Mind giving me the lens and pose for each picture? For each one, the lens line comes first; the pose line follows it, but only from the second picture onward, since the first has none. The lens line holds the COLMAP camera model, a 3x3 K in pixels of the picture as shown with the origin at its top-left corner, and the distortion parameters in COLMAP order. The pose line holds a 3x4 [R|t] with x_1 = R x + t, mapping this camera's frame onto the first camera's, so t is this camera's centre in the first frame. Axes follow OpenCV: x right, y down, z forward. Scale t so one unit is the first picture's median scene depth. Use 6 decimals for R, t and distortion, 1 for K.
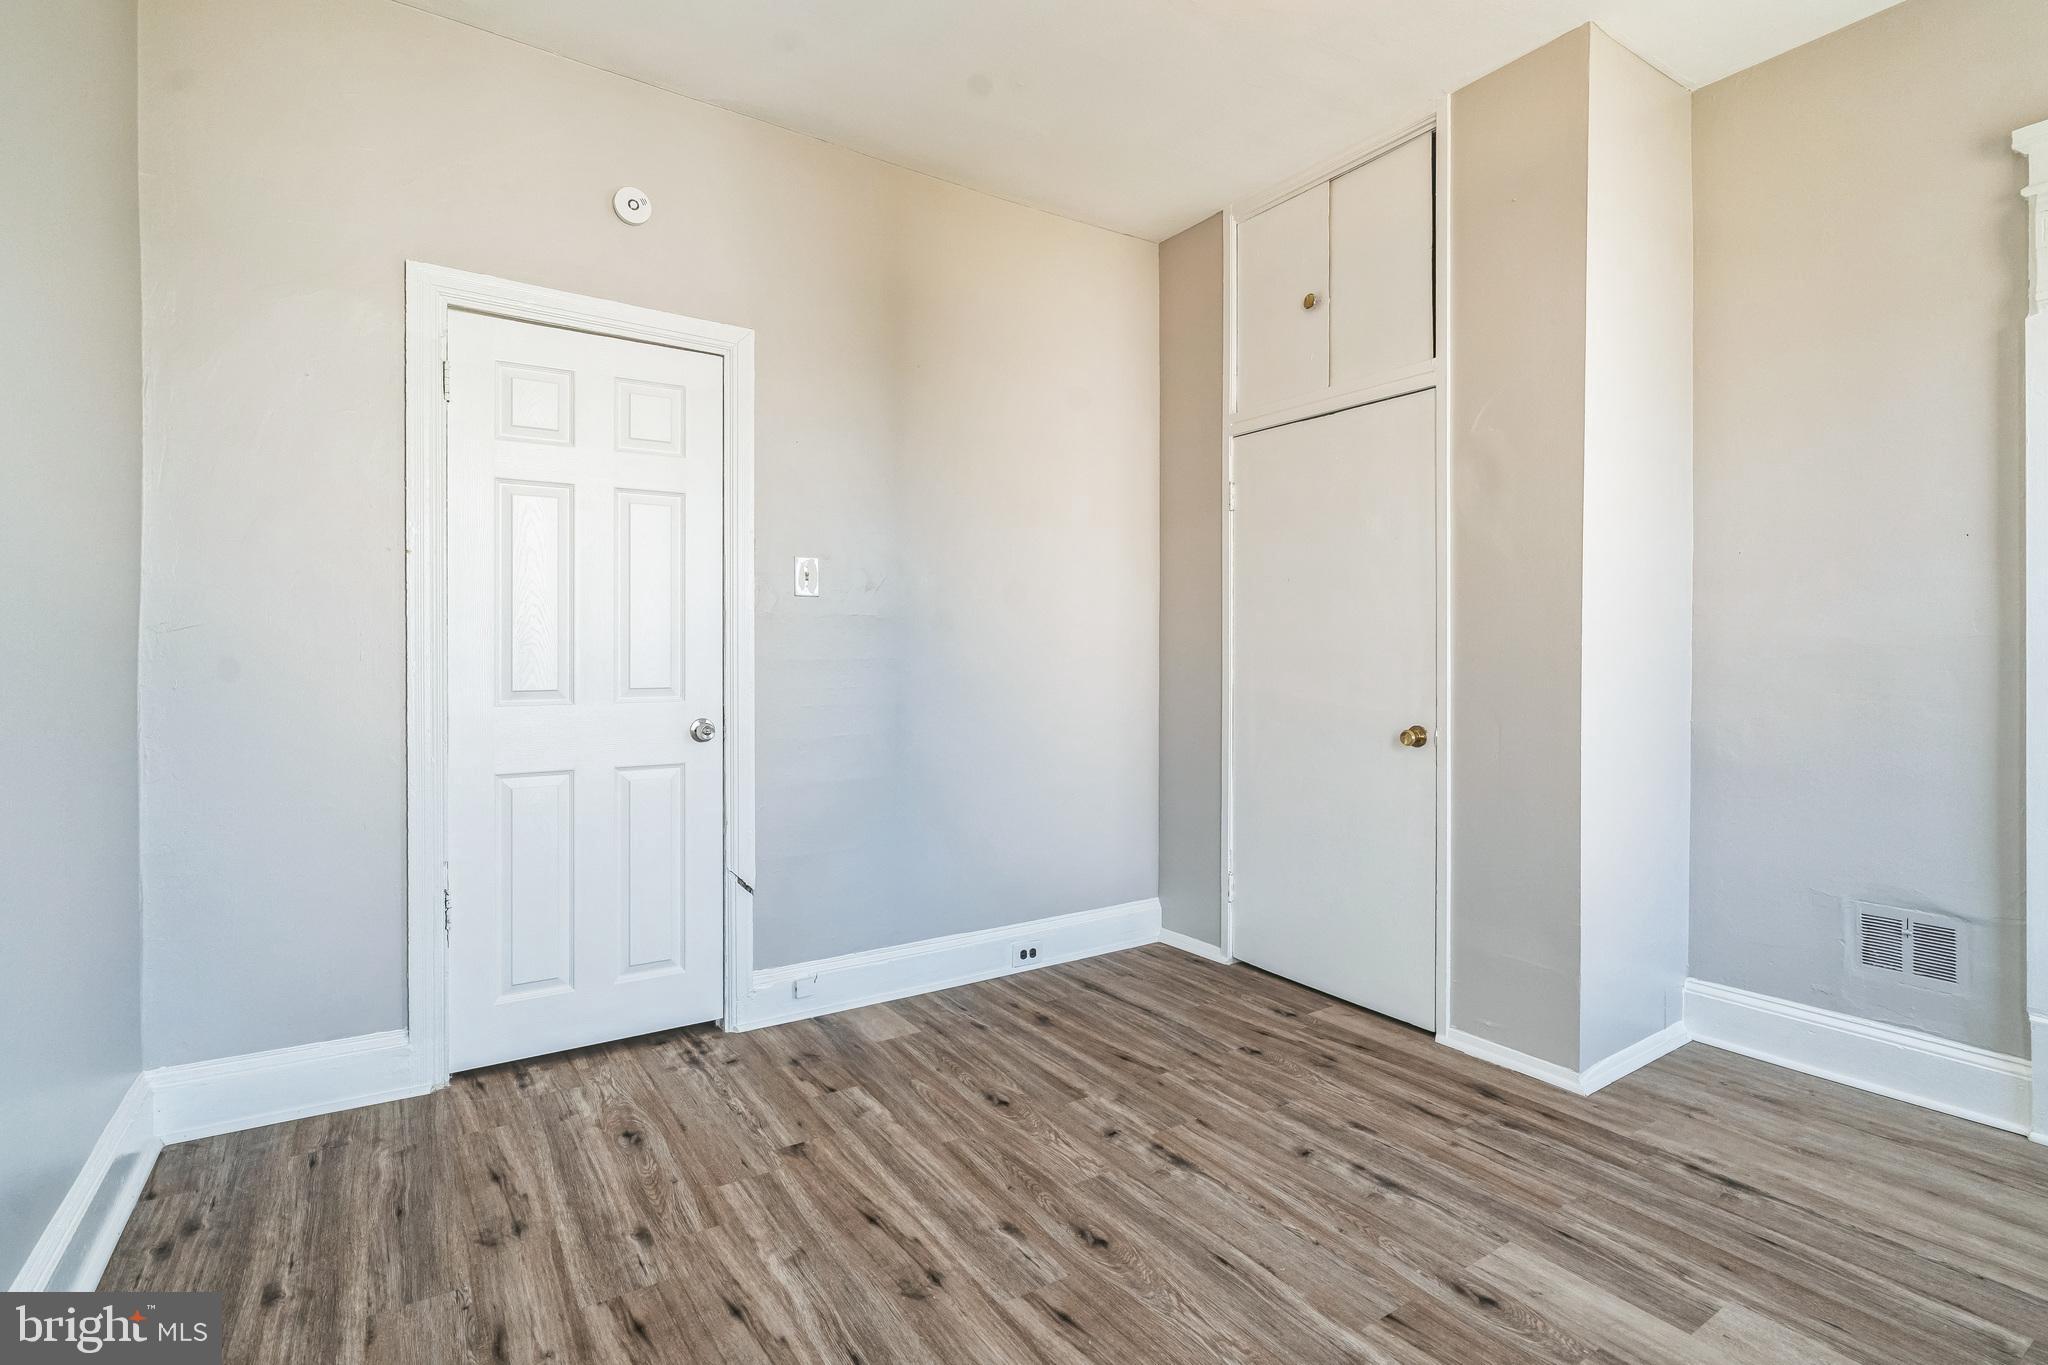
lens RADIAL K [[950.7, 0, 1022.7], [0, 950.7, 674.2], [0, 0, 1]] dist [-0.013094, 0.004603]
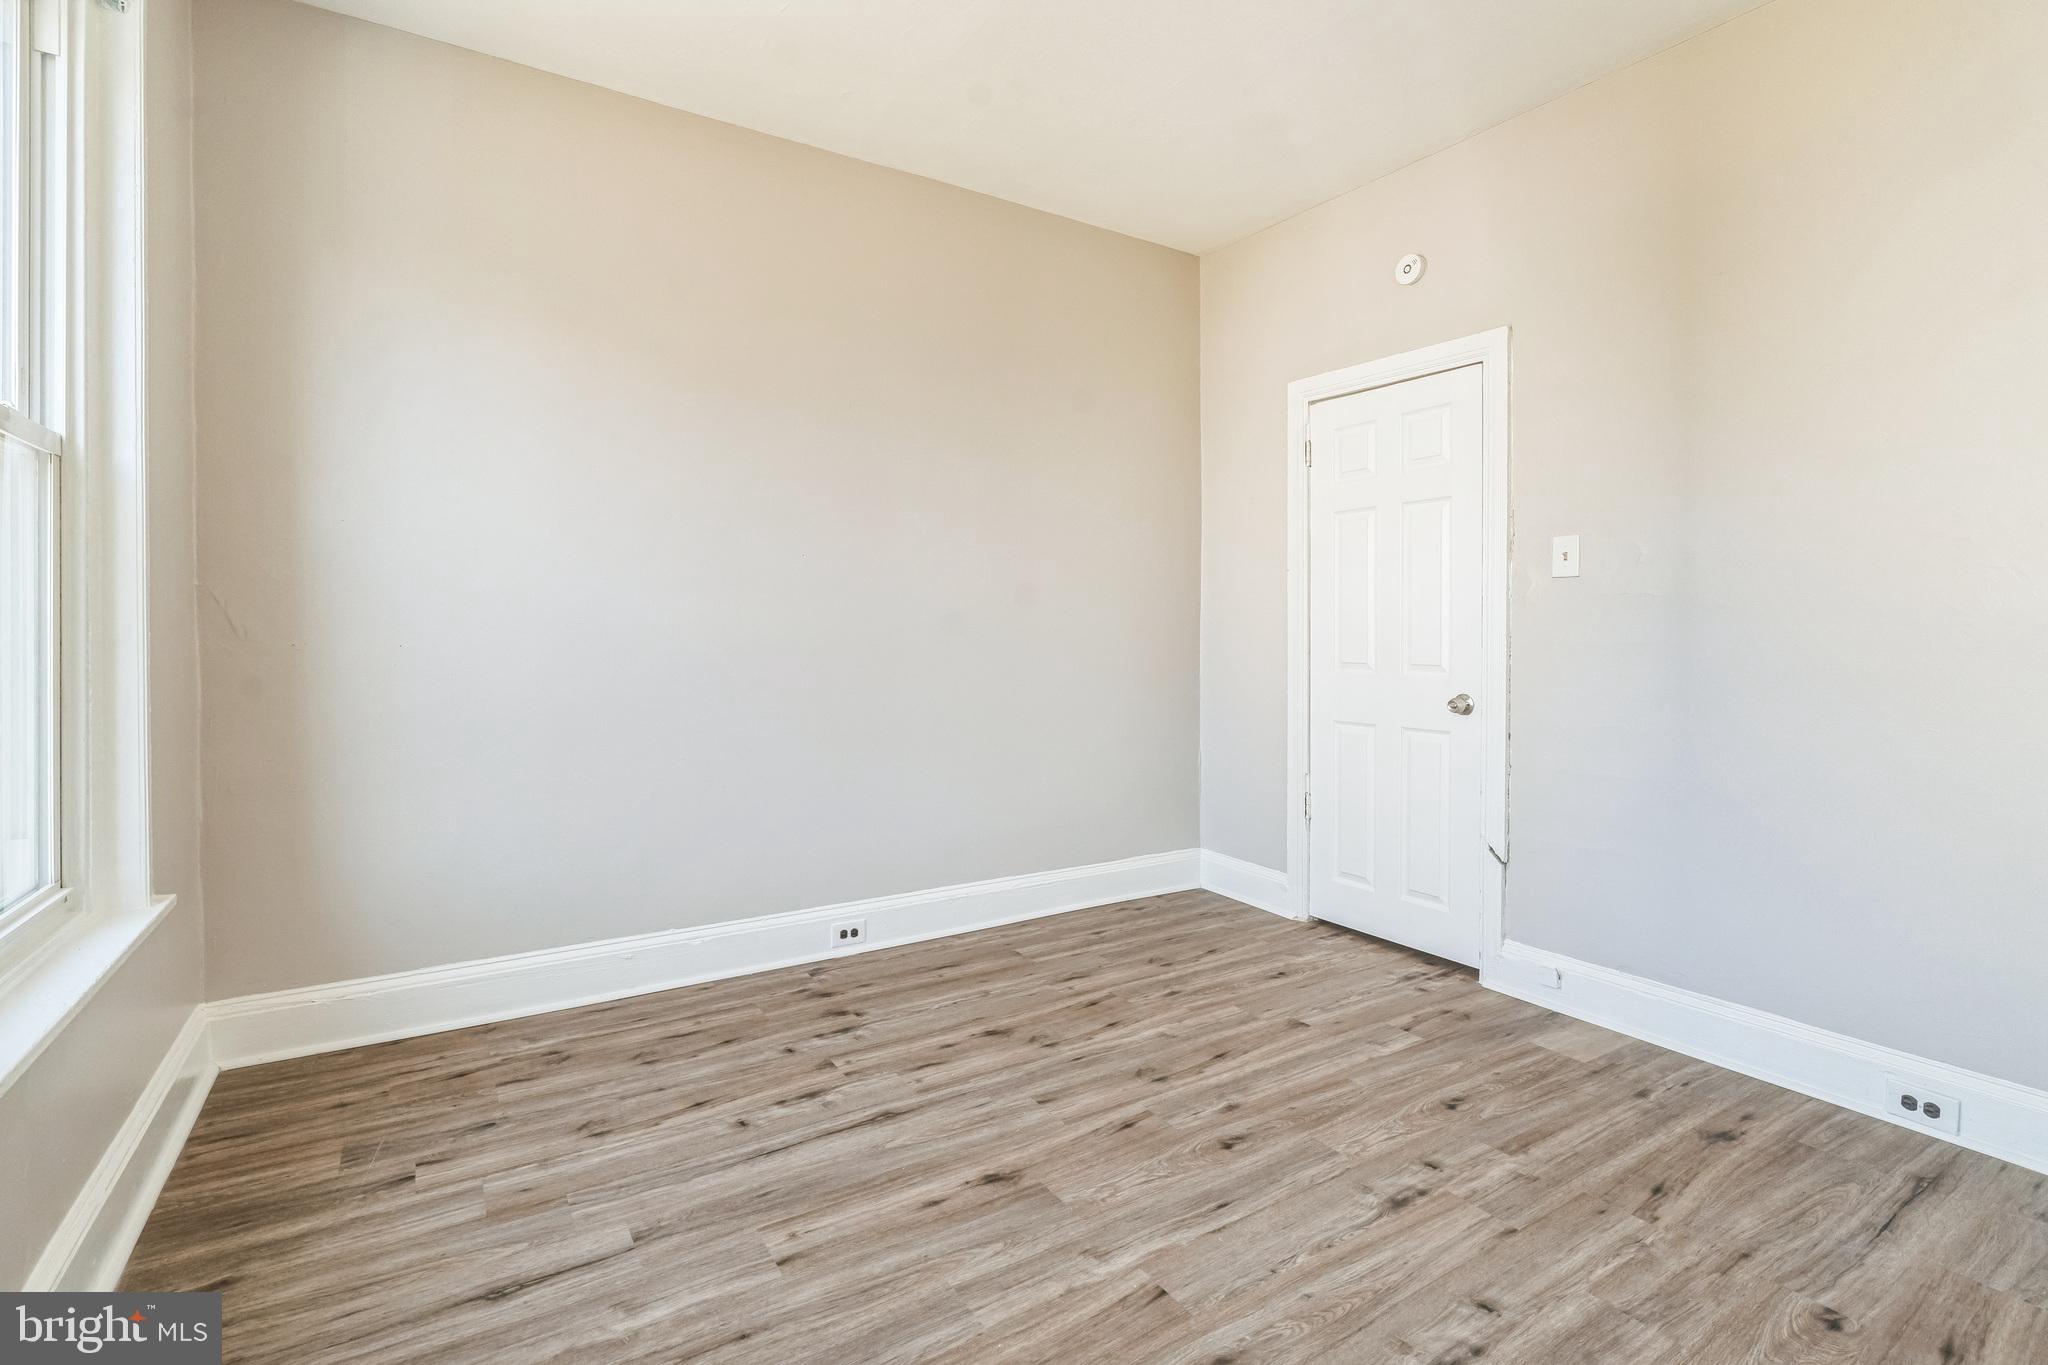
lens RADIAL K [[950.7, 0, 1016.7], [0, 950.7, 695.3], [0, 0, 1]] dist [-0.013094, 0.004603]
pose [[-0.017479, 0.064135, -0.997788, 0.901003], [-0.023576, 0.997637, 0.064538, -0.013689], [0.999569, 0.024652, -0.015925, 0.557306]]
